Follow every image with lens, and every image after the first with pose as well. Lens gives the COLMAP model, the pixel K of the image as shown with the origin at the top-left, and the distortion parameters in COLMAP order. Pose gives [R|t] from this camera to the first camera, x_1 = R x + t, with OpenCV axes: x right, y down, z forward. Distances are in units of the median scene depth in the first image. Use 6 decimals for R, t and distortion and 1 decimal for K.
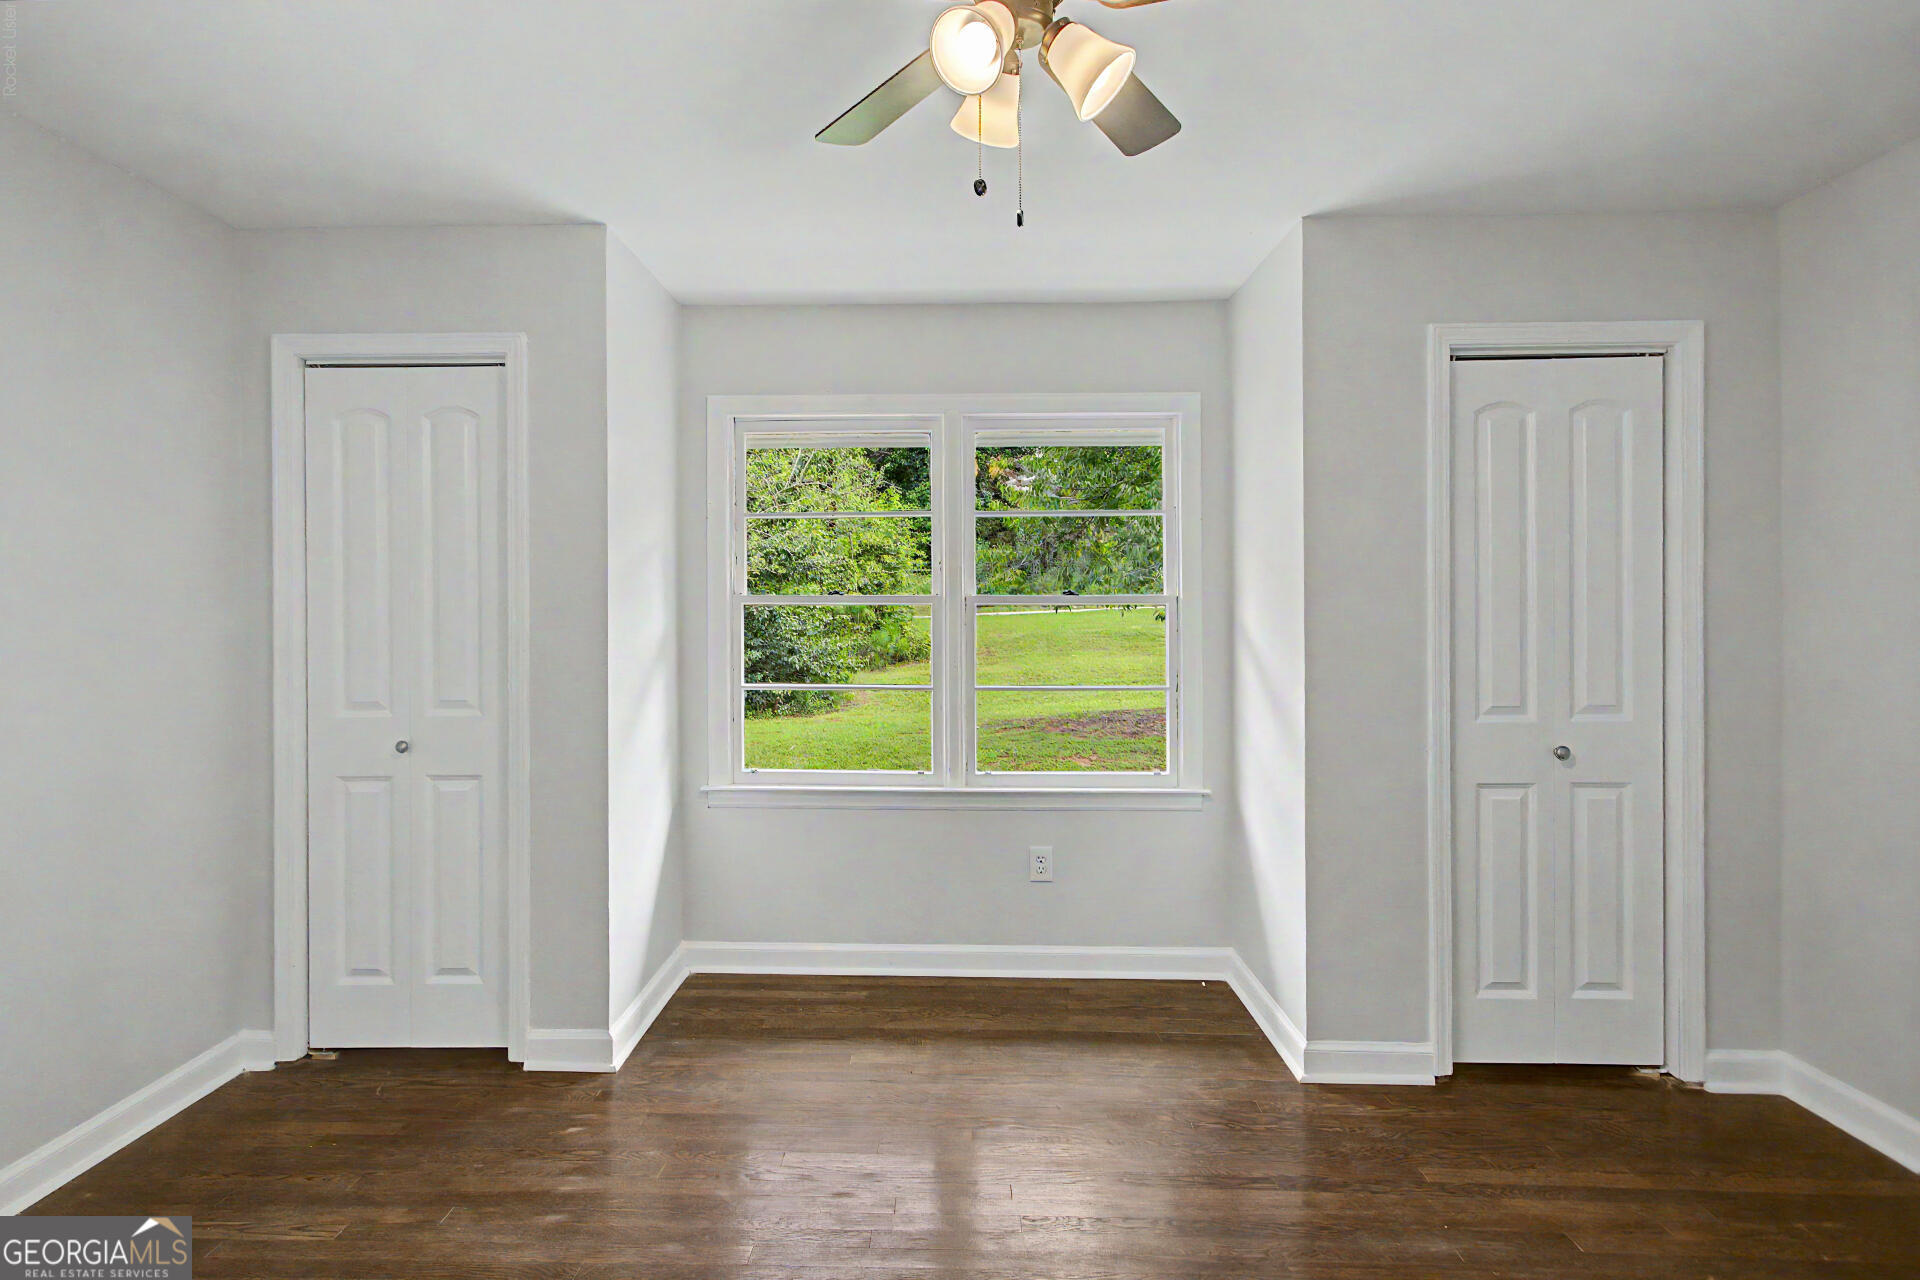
lens RADIAL K [[984.3, 0, 965.7], [0, 984.3, 615.3], [0, 0, 1]] dist [0.000163, 0.007879]
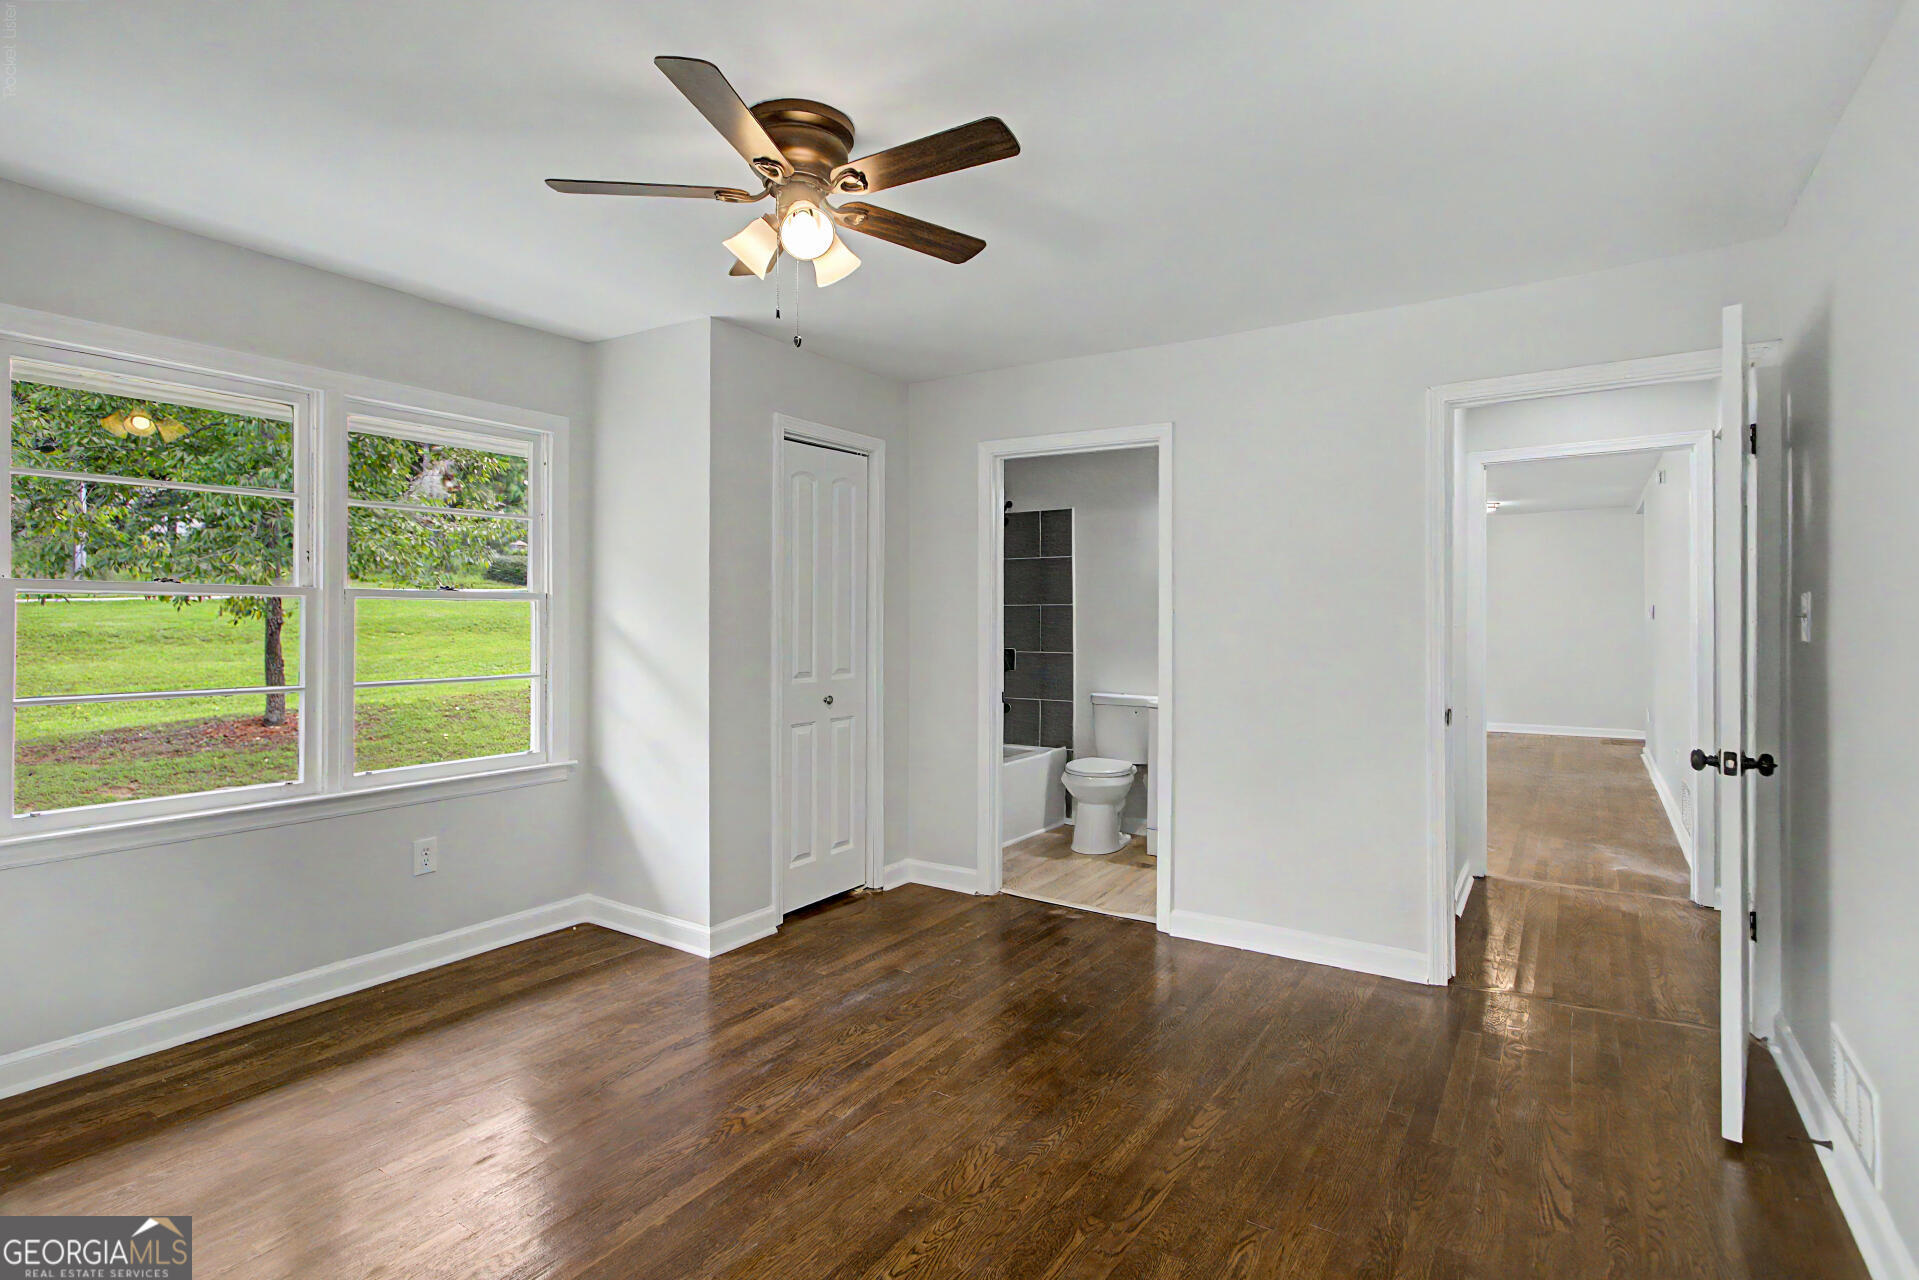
lens RADIAL K [[983.8, 0, 965.2], [0, 983.8, 615.4], [0, 0, 1]] dist [0.000163, 0.007879]
pose [[0.502153, 0.002626, 0.864775, -0.589132], [-0.006373, 0.999979, 0.000665, 0.001814], [-0.864755, -0.005845, 0.502159, 0.022274]]
